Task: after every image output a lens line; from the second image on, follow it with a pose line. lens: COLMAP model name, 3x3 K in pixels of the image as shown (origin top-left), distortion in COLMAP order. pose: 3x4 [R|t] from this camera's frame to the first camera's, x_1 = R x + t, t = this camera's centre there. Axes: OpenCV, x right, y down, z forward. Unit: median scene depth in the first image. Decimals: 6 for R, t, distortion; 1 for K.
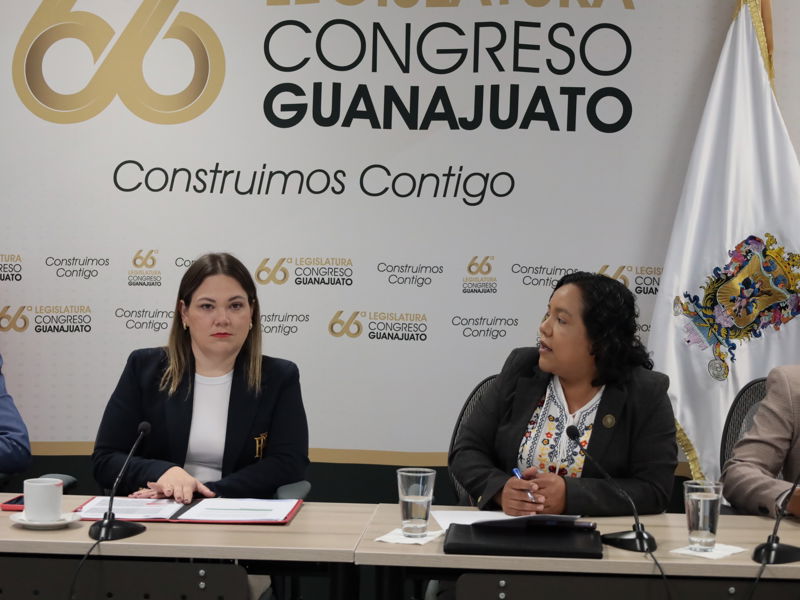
lens RADIAL K [[1807.2, 0, 400.6], [0, 1807.2, 301.0], [0, 0, 1]] dist [-0.045743, 0.209293]
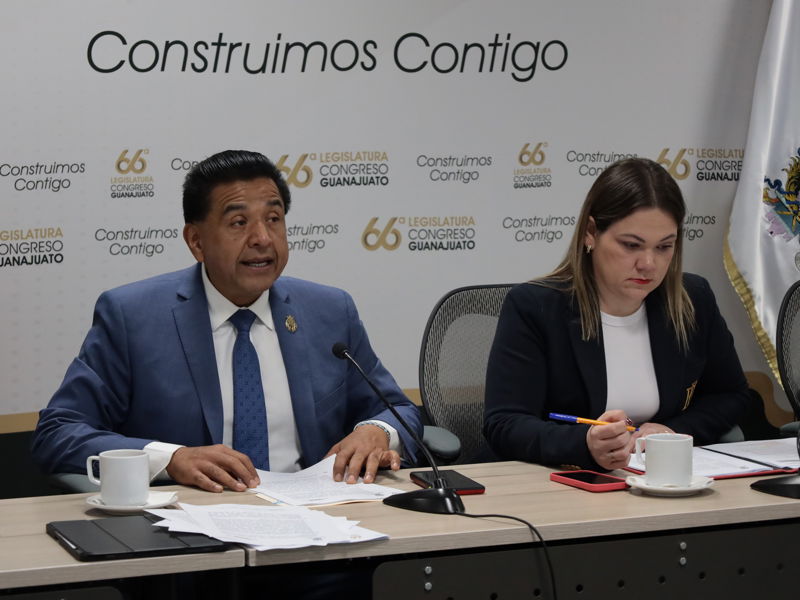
lens RADIAL K [[2303.5, 0, 400.4], [0, 2303.5, 300.1], [0, 0, 1]] dist [-0.061361, 0.745861]
pose [[0.885387, -0.065353, 0.460238, -0.497364], [0.043383, 0.997364, 0.058166, -0.017013], [-0.462826, -0.031533, 0.885888, 0.095181]]
